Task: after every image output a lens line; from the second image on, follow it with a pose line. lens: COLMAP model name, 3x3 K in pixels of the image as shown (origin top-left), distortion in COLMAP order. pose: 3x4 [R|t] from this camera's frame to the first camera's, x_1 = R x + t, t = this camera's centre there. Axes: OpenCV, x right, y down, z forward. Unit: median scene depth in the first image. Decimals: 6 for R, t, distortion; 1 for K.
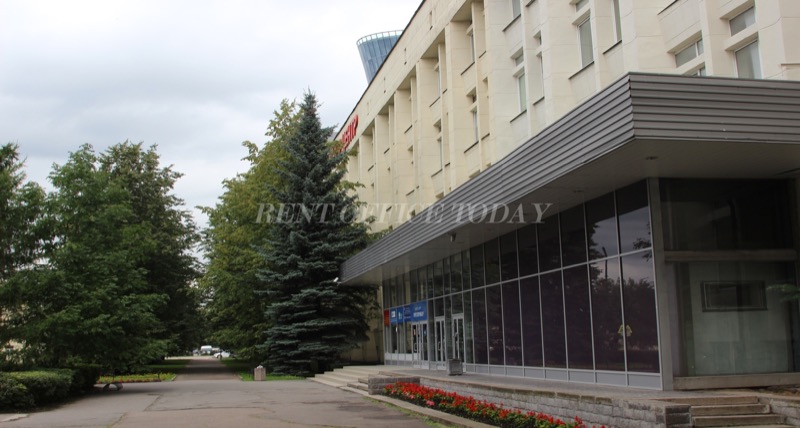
lens RADIAL K [[936.0, 0, 399.3], [0, 936.0, 214.8], [0, 0, 1]] dist [-0.117293, 0.000000]
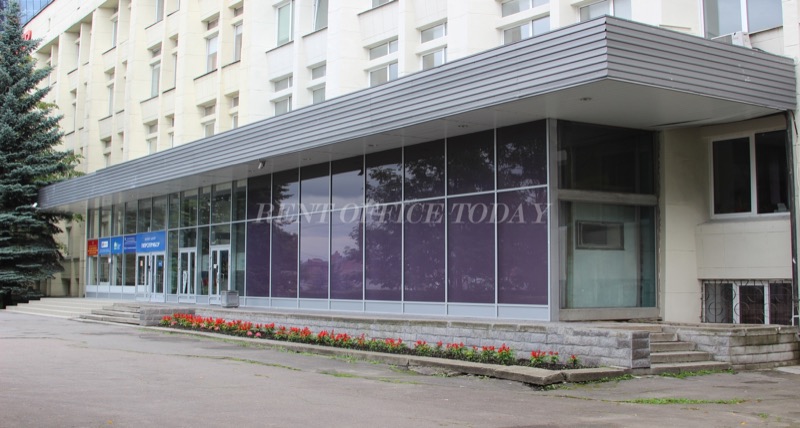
lens RADIAL K [[936.0, 0, 399.4], [0, 936.0, 212.2], [0, 0, 1]] dist [-0.117293, 0.000000]
pose [[0.927912, 0.048965, 0.369569, -0.100599], [-0.071648, 0.996279, 0.047893, 0.010140], [-0.365849, -0.070919, 0.927968, 0.030620]]
